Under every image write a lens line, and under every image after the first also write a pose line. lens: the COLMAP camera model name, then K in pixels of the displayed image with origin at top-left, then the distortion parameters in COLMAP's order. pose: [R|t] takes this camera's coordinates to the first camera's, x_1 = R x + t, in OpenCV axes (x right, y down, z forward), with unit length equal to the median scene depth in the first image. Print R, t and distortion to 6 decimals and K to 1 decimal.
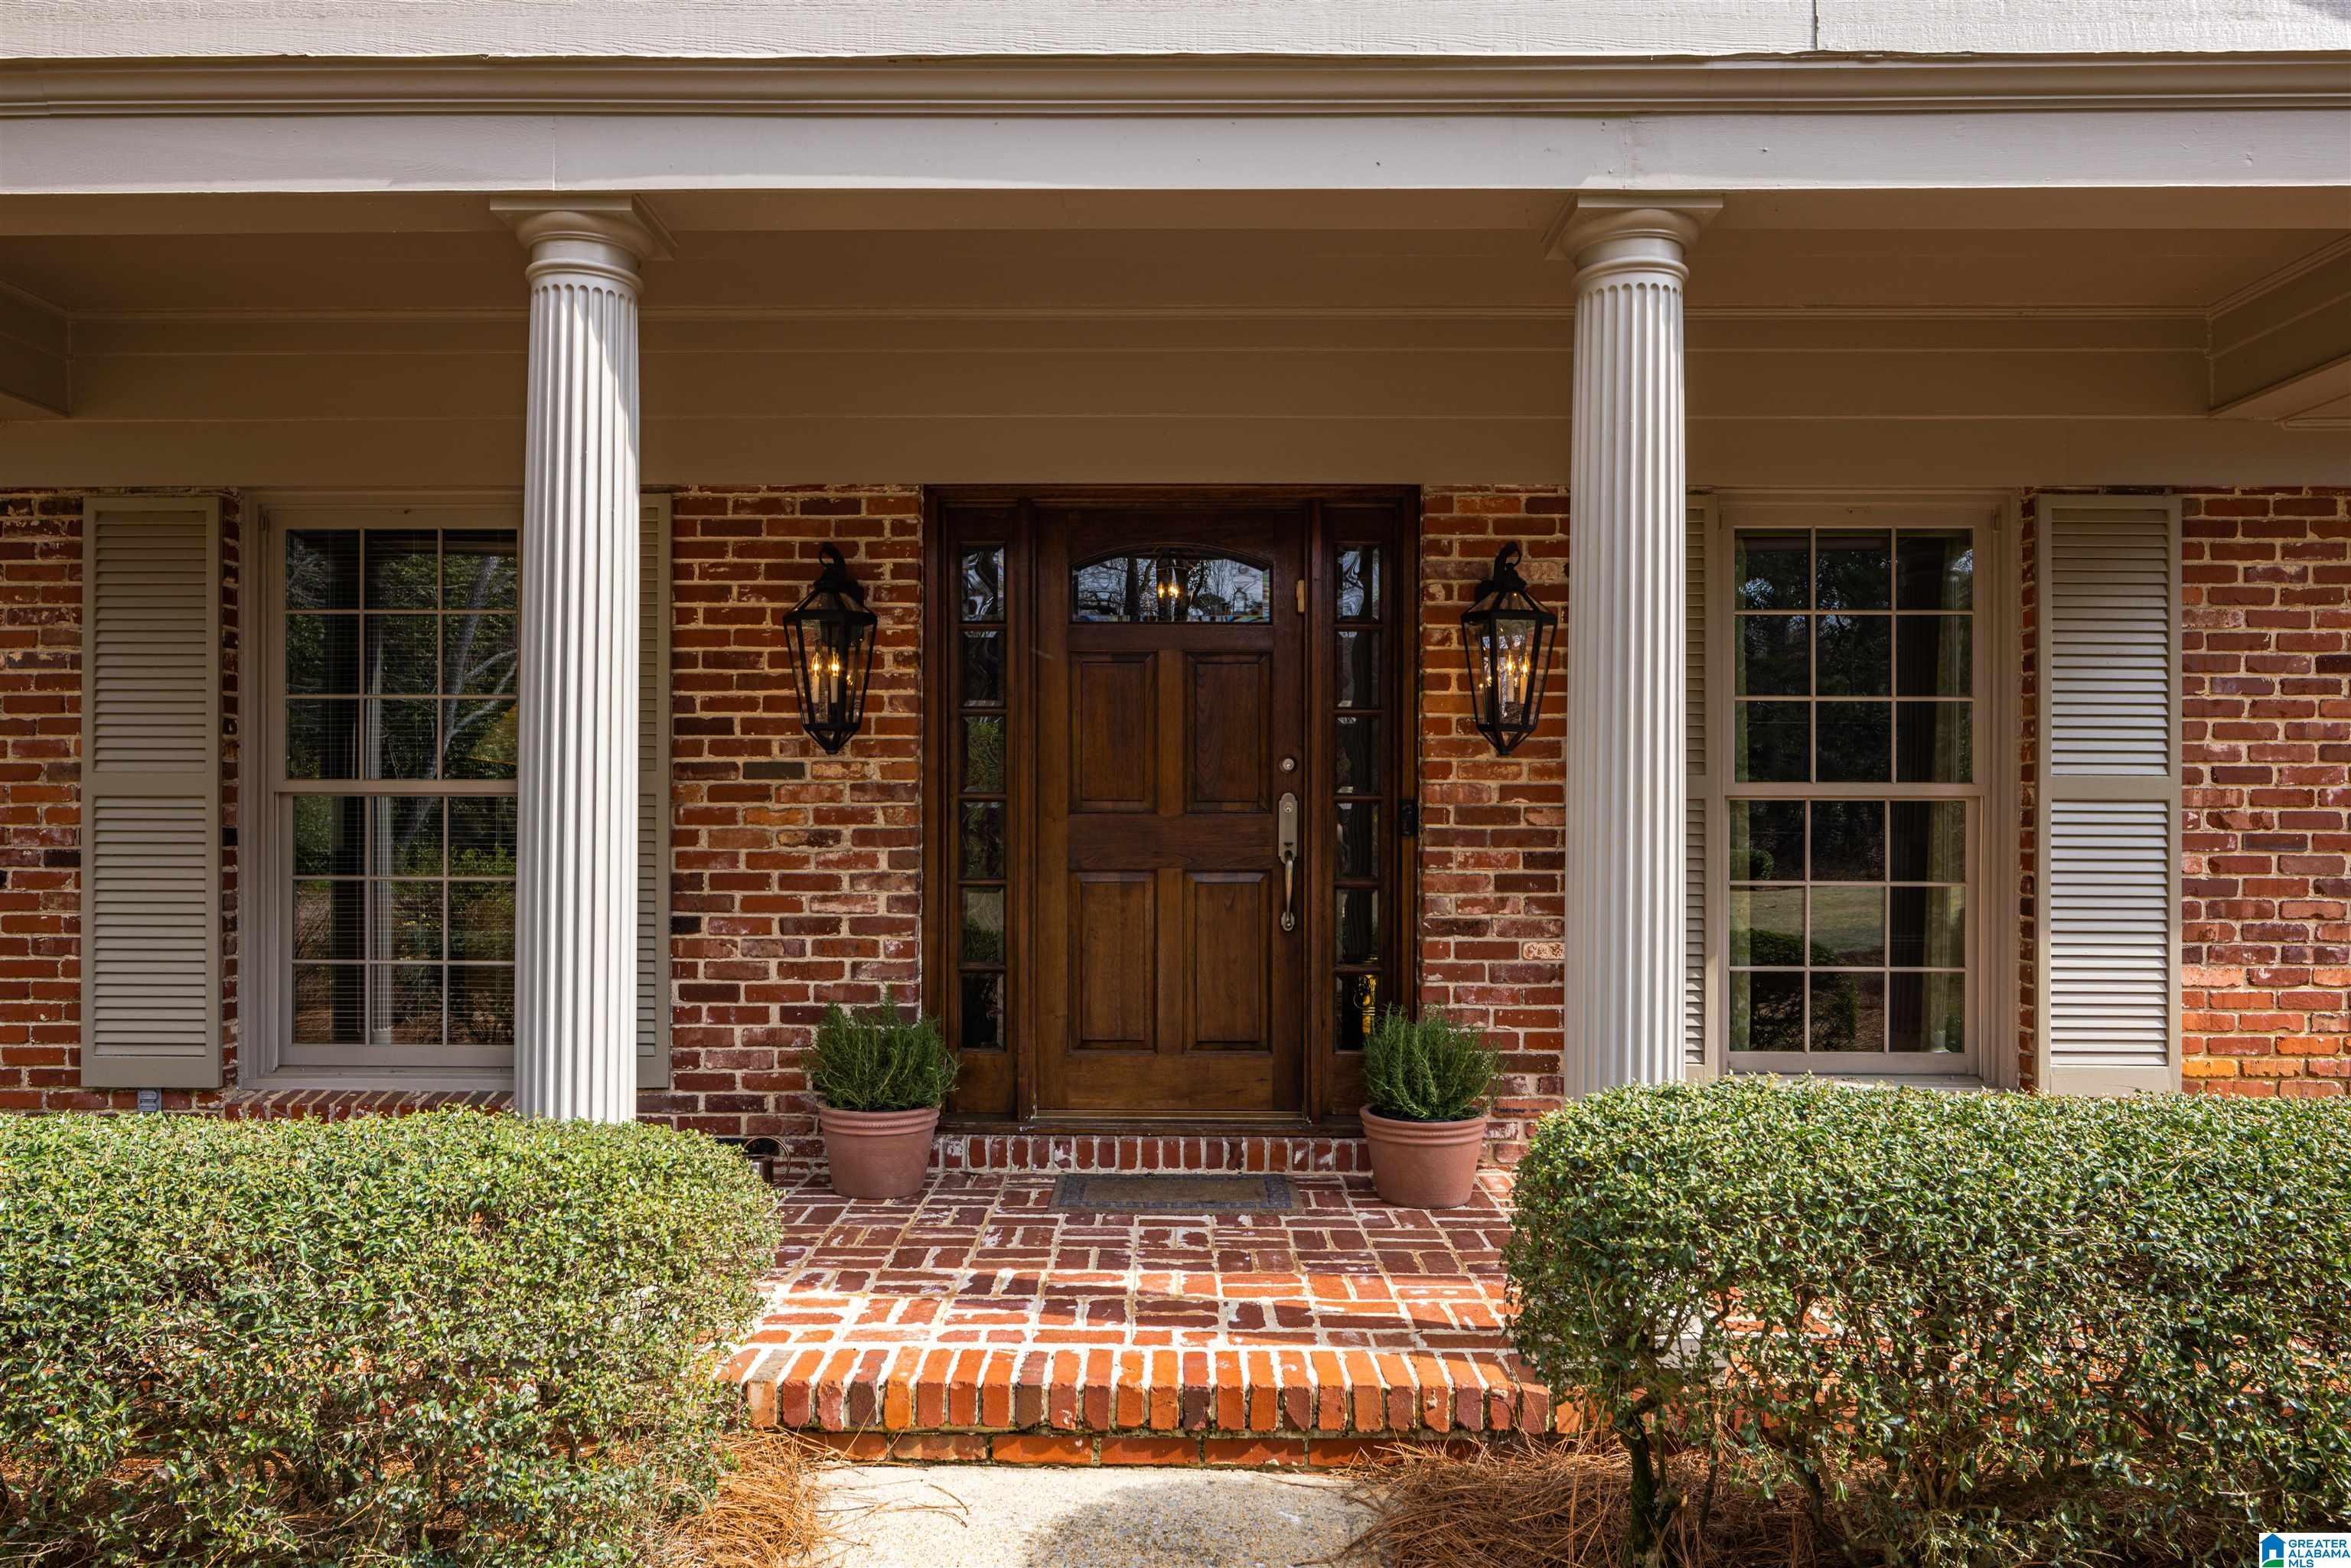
lens RADIAL K [[1627.5, 0, 1161.3], [0, 1627.5, 769.1], [0, 0, 1]] dist [-0.000031, 0.000888]
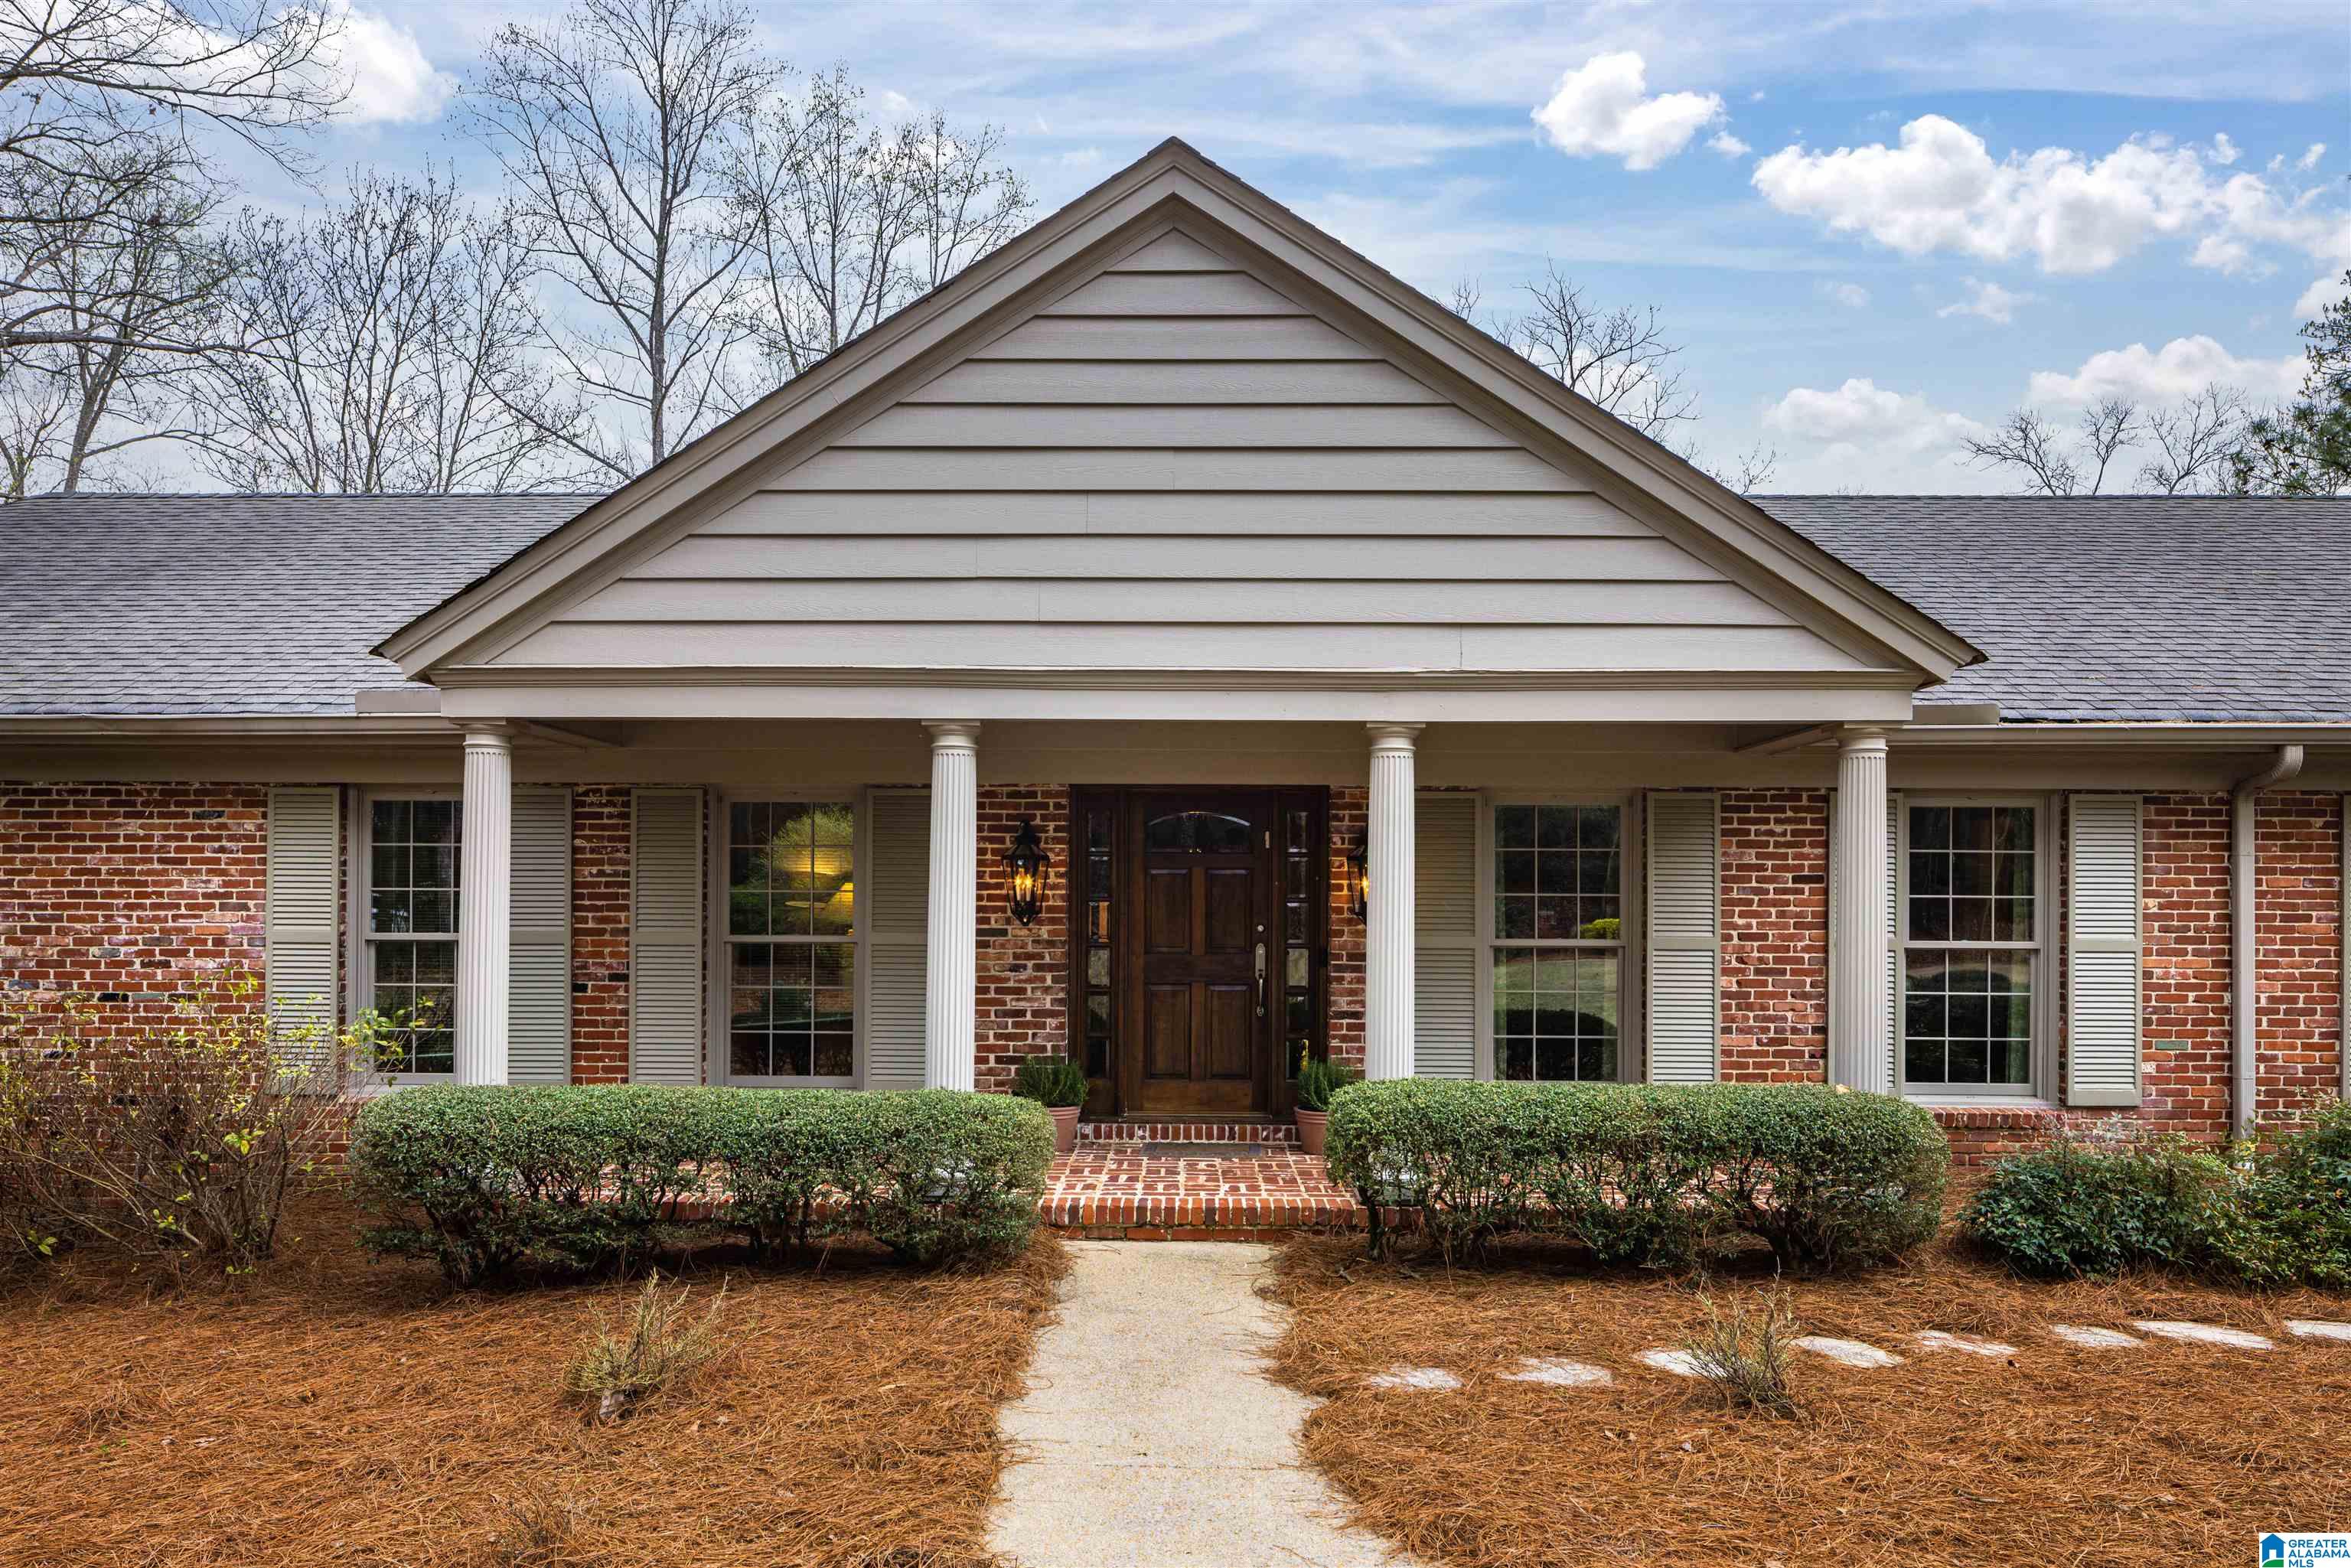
lens RADIAL K [[1627.5, 0, 1186.8], [0, 1627.5, 807.4], [0, 0, 1]] dist [-0.000031, 0.000888]
pose [[0.999992, 0.002279, 0.003363, -0.015112], [-0.002224, 0.999867, -0.016162, -0.116805], [-0.003400, 0.016154, 0.999864, -0.928563]]
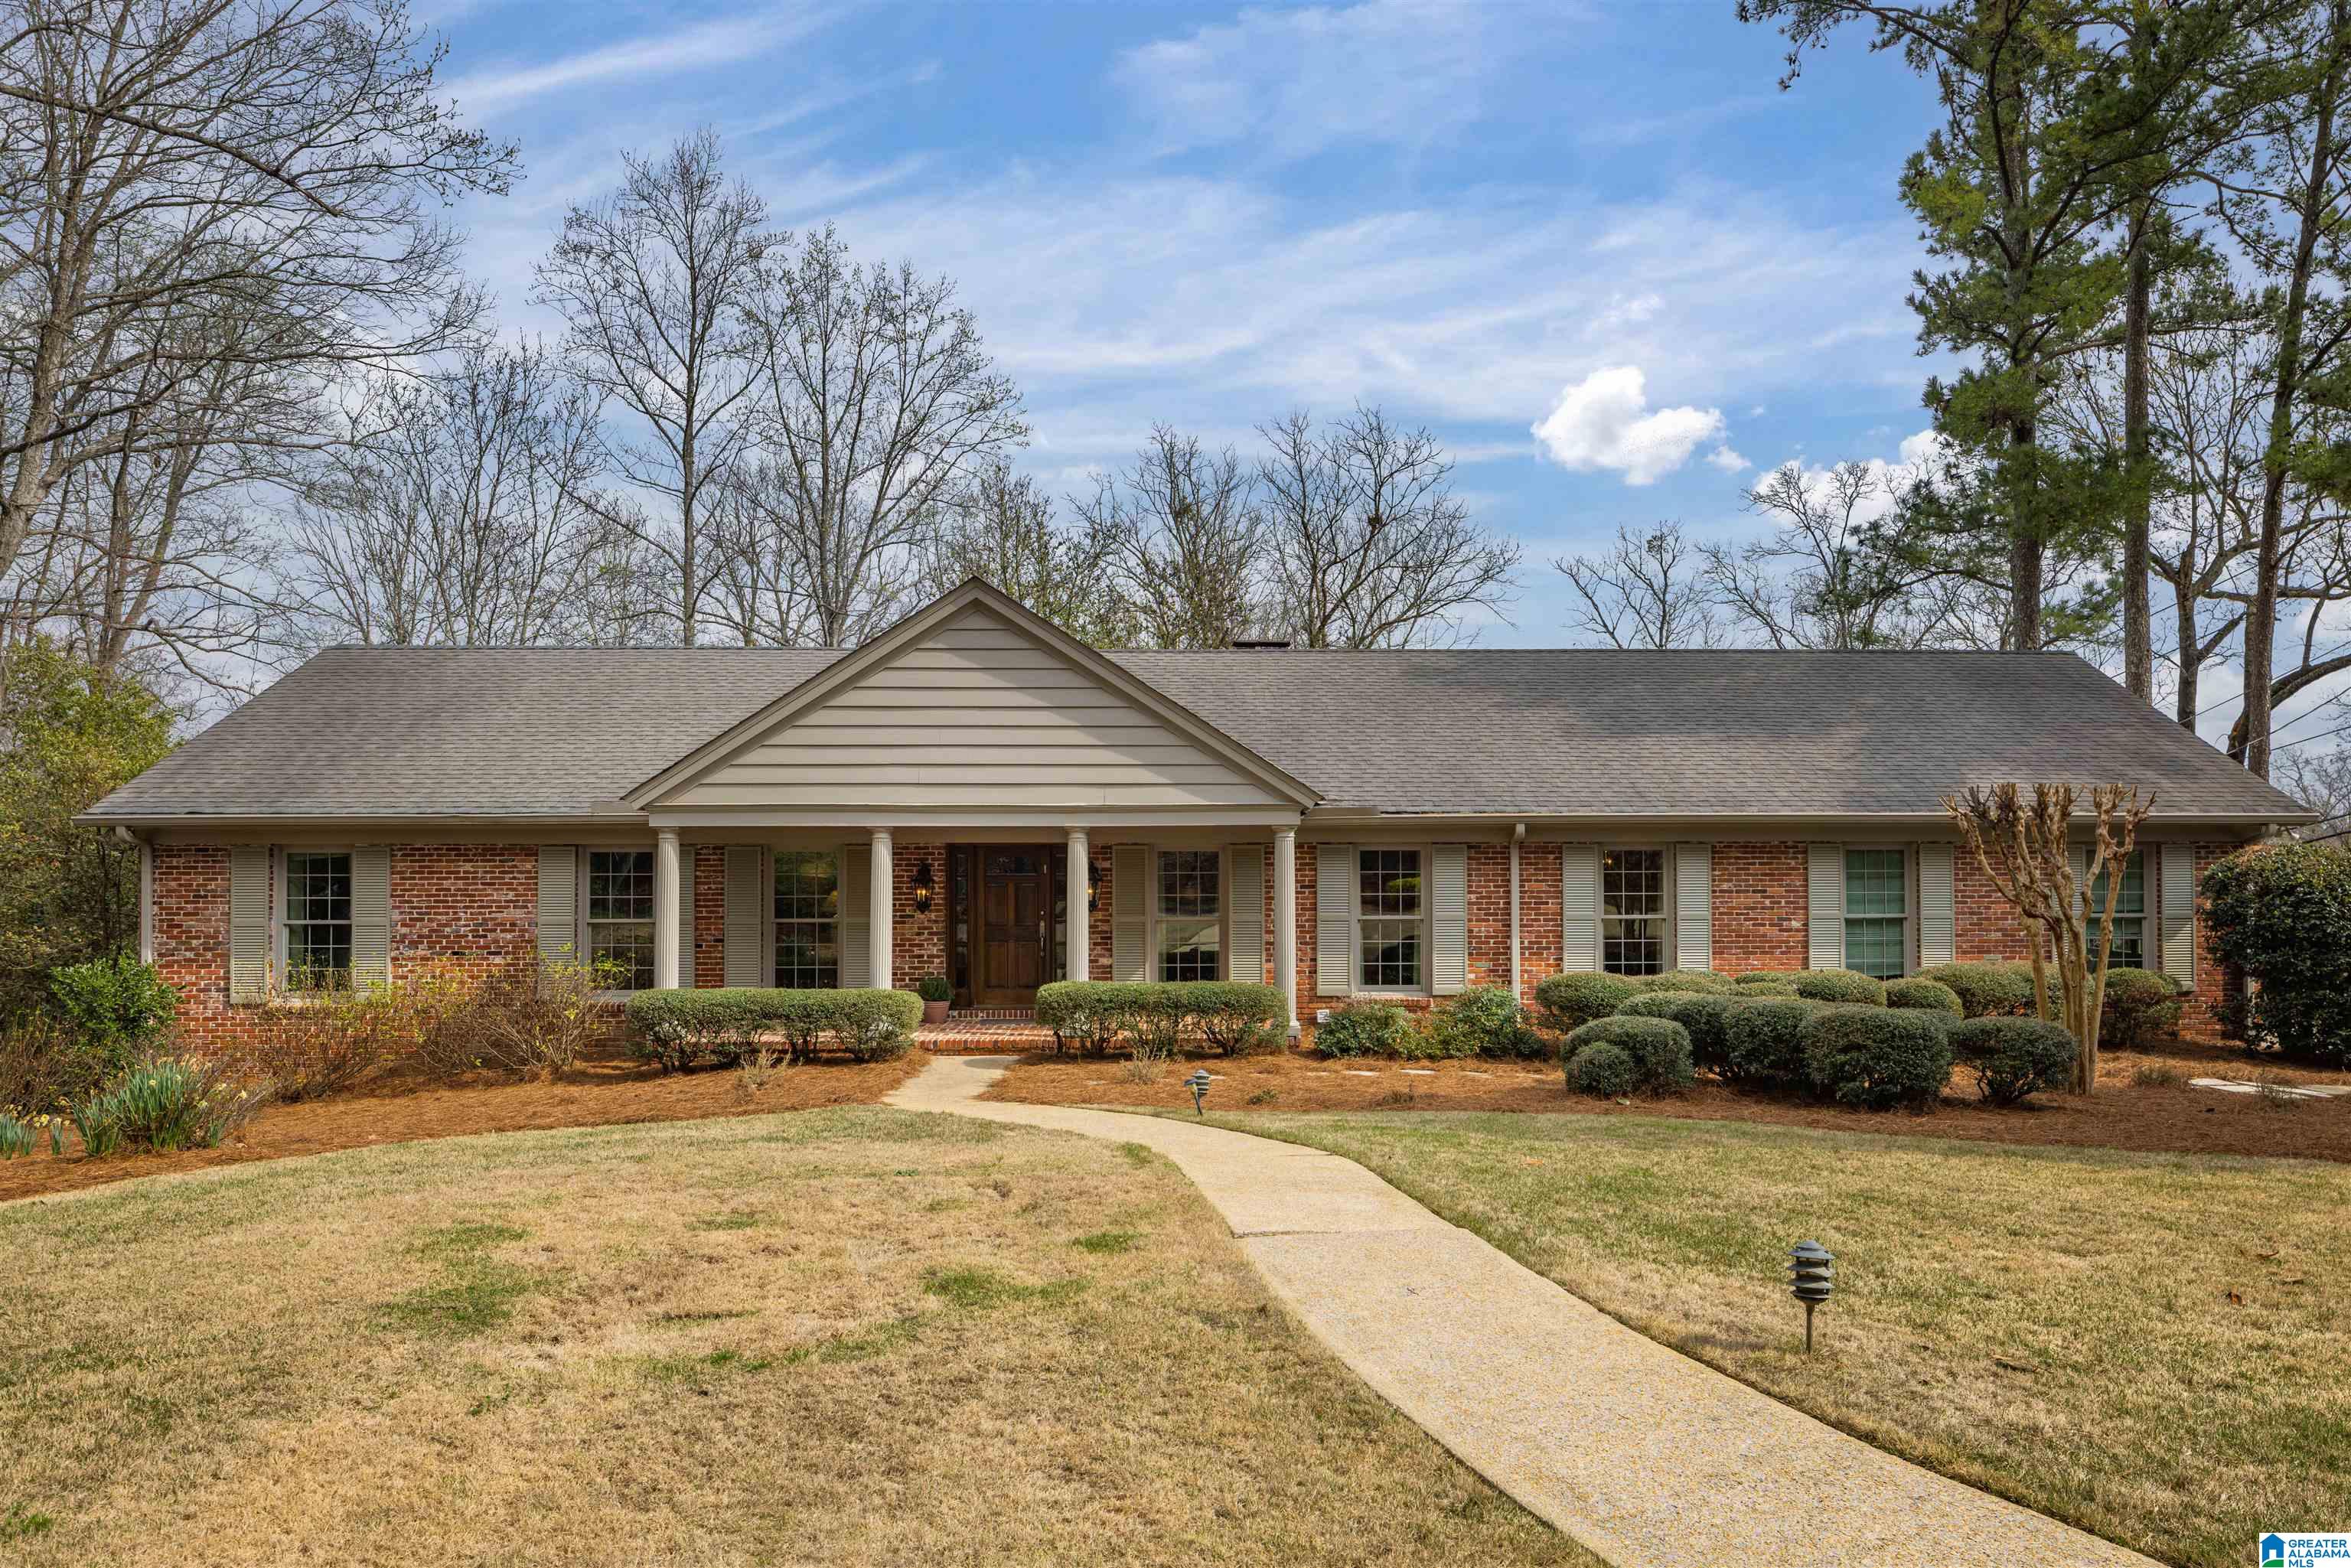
lens RADIAL K [[1591.9, 0, 1263.6], [0, 1591.9, 745.0], [0, 0, 1]] dist [-0.005211, -0.000086]
pose [[0.998245, -0.002215, 0.059179, 0.389002], [0.003158, 0.999870, -0.015839, -0.346810], [-0.059137, 0.015998, 0.998122, -2.856608]]
